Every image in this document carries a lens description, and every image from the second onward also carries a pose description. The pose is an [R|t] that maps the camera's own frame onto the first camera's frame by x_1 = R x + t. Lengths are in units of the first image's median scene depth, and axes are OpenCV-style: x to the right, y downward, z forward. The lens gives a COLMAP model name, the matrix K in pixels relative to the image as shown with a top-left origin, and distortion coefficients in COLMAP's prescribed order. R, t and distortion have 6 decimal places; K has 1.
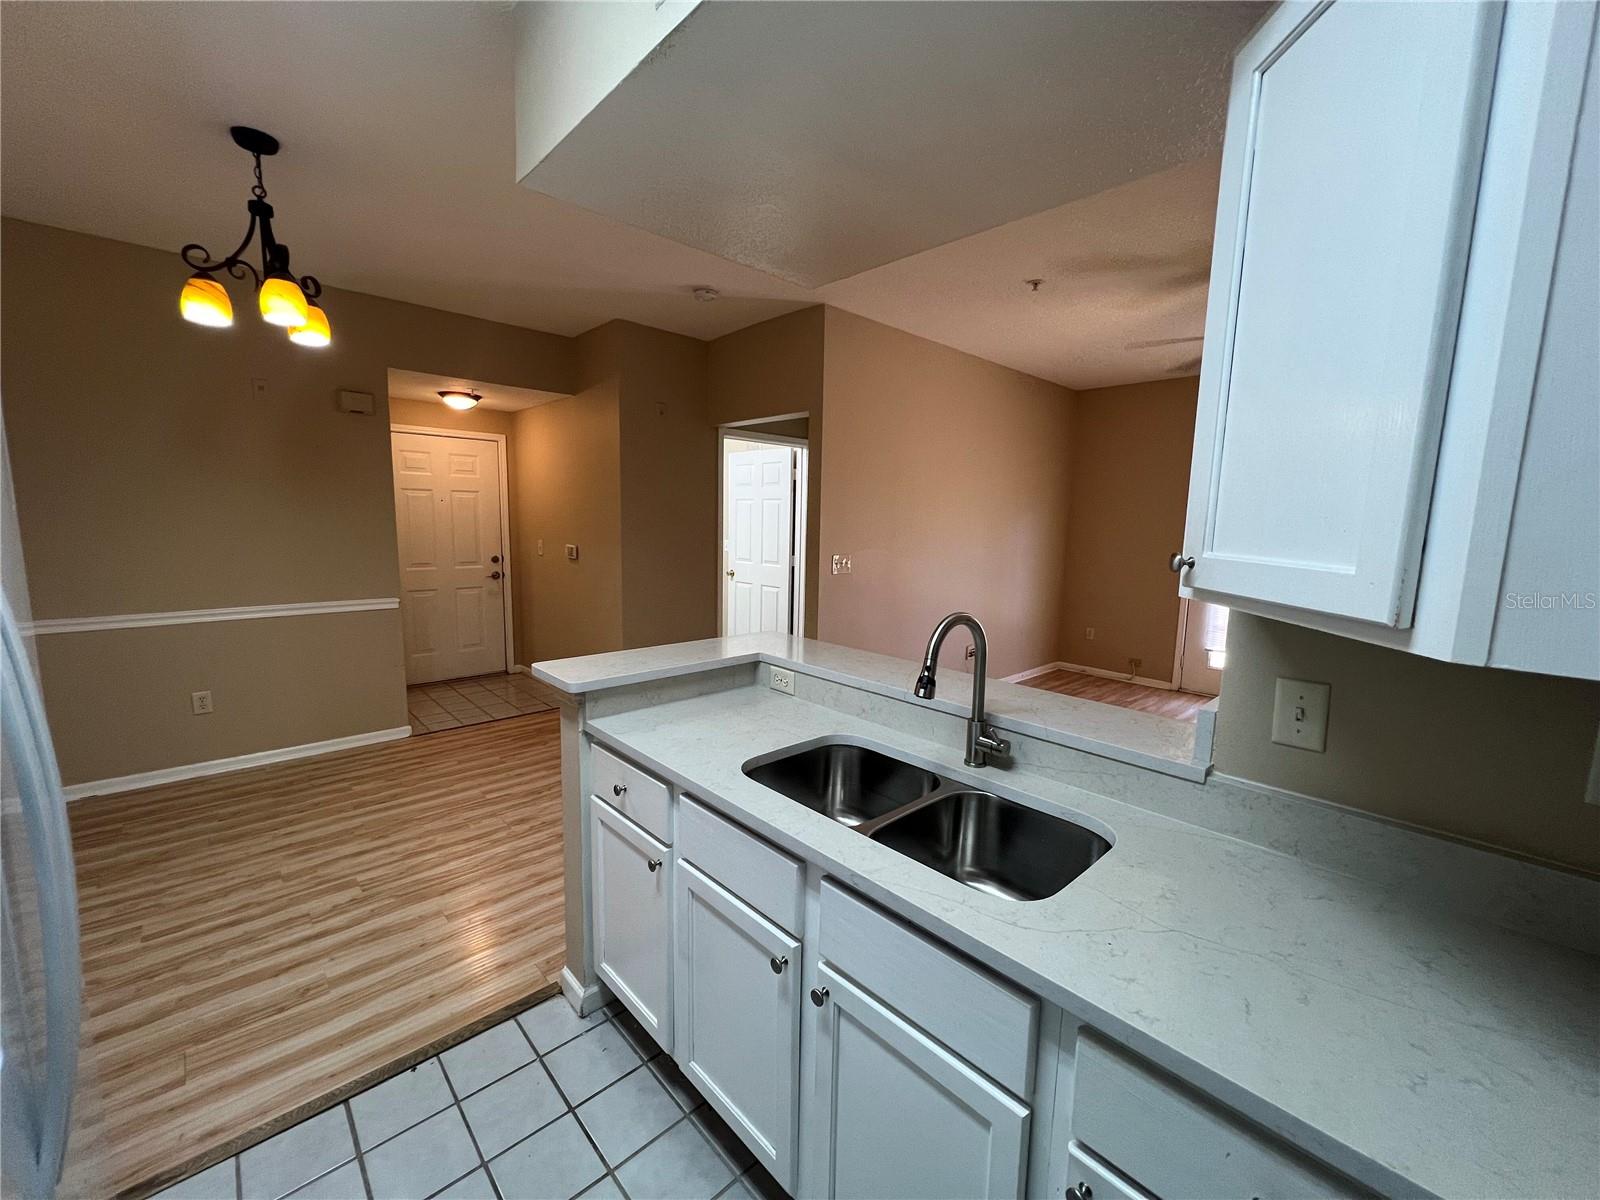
lens RADIAL K [[640.7, 0, 800.1], [0, 640.7, 599.8], [0, 0, 1]] dist [-0.003372, -0.000138]
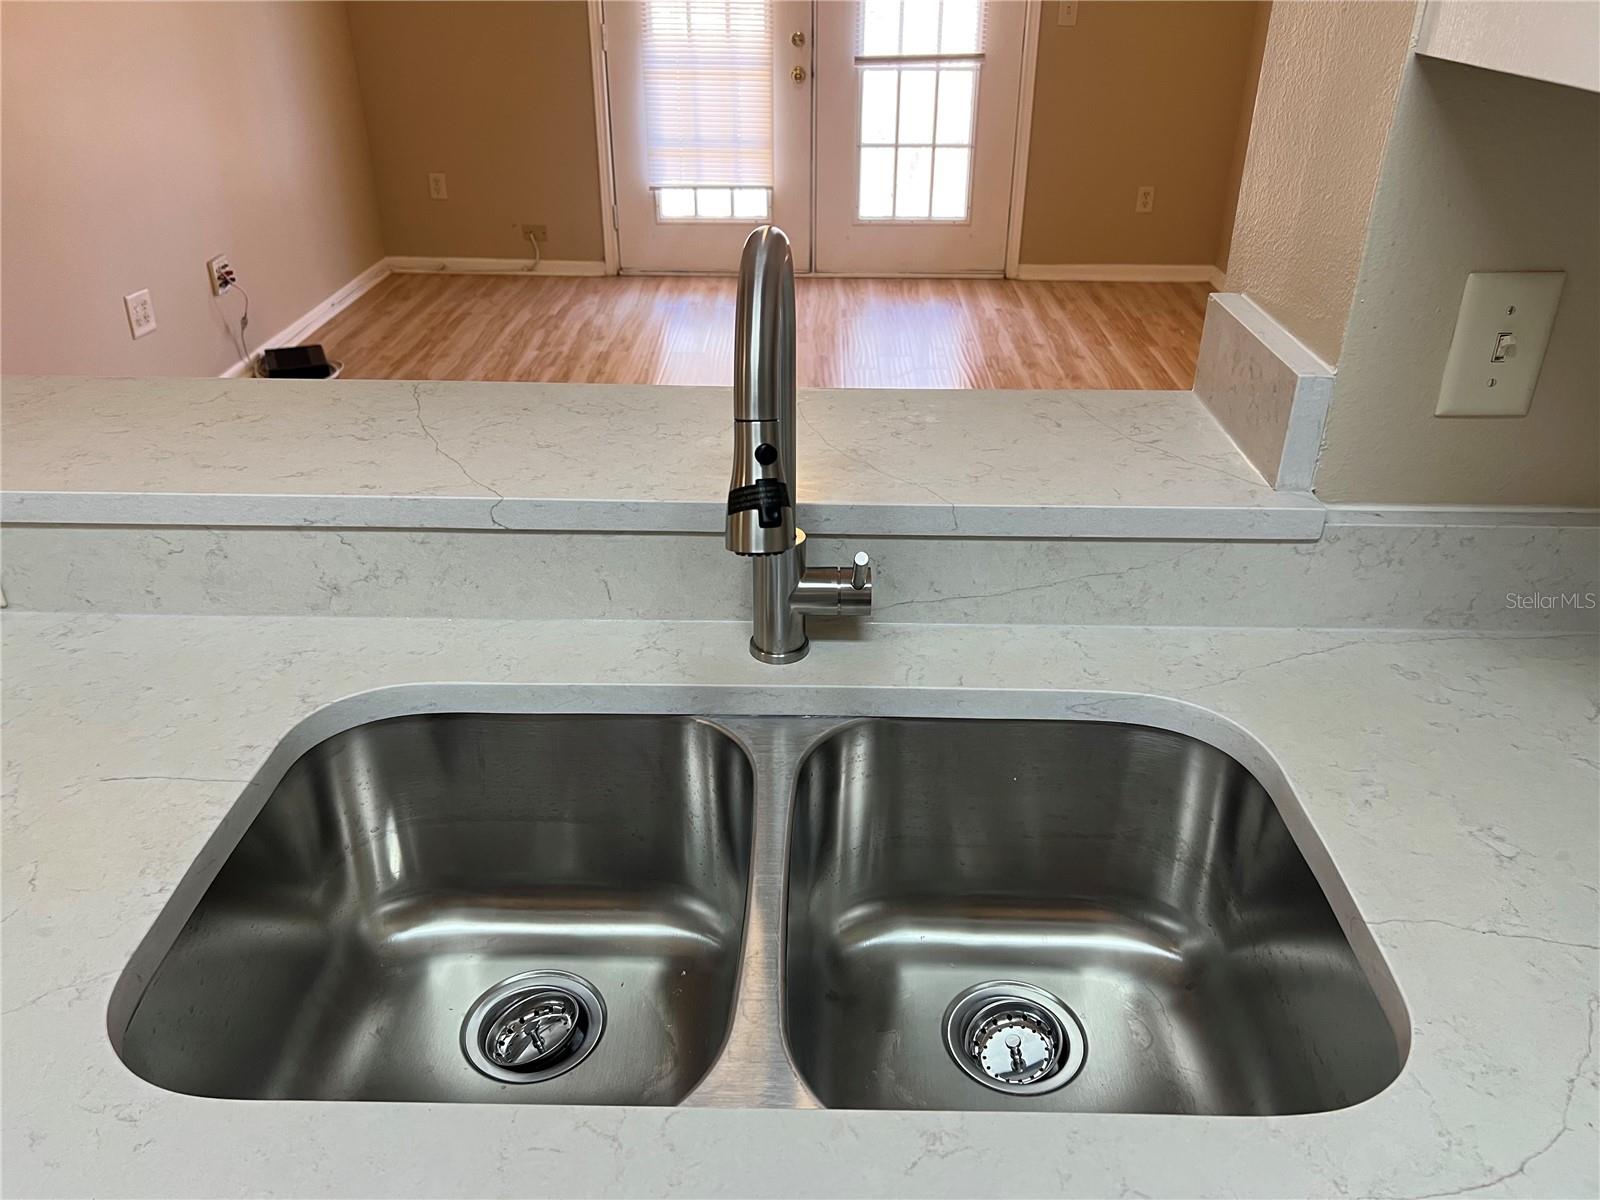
lens RADIAL K [[1207.5, 0, 801.4], [0, 1207.5, 596.4], [0, 0, 1]] dist [0.028374, -0.023118]
pose [[0.694165, -0.356717, 0.625211, -0.135108], [0.098560, 0.907492, 0.408344, -0.048637], [-0.713037, -0.221837, 0.665107, 0.549769]]
